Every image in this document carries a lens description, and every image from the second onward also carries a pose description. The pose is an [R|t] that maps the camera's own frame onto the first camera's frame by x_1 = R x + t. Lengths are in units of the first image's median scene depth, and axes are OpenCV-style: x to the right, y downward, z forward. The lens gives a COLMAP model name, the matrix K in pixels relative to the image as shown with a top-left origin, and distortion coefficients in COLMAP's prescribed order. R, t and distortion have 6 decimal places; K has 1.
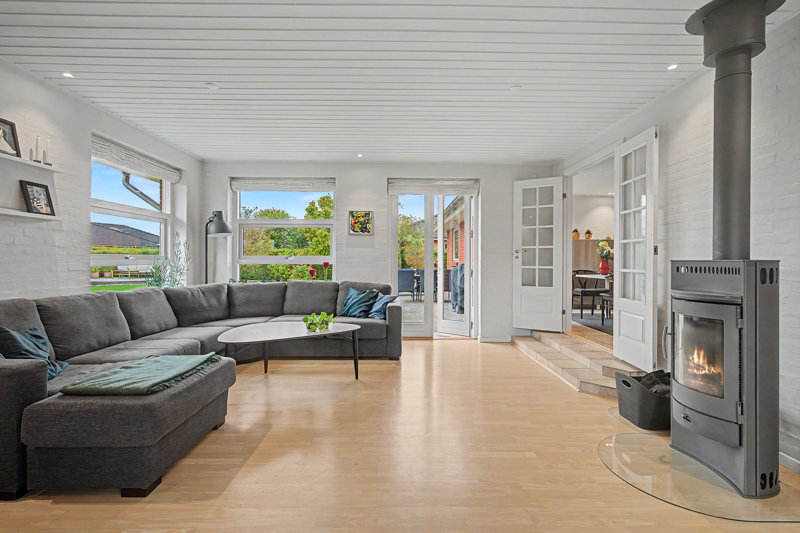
lens RADIAL K [[369.6, 0, 399.5], [0, 369.6, 263.3], [0, 0, 1]] dist [0.000031, 0.000008]
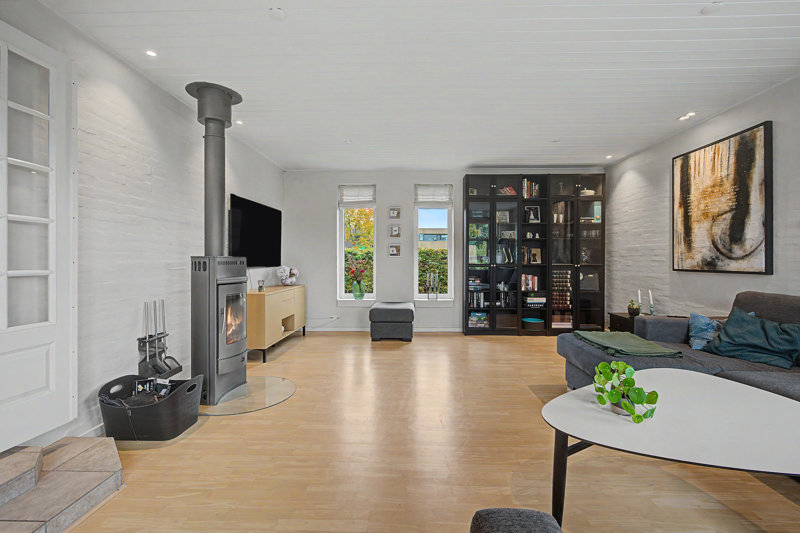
lens RADIAL K [[368.7, 0, 400.1], [0, 368.7, 262.8], [0, 0, 1]] dist [0.000032, 0.000002]
pose [[-0.999557, -0.003467, 0.029567, 0.026145], [-0.002911, 0.999818, 0.018855, -0.004034], [-0.029627, 0.018760, -0.999385, 0.779409]]
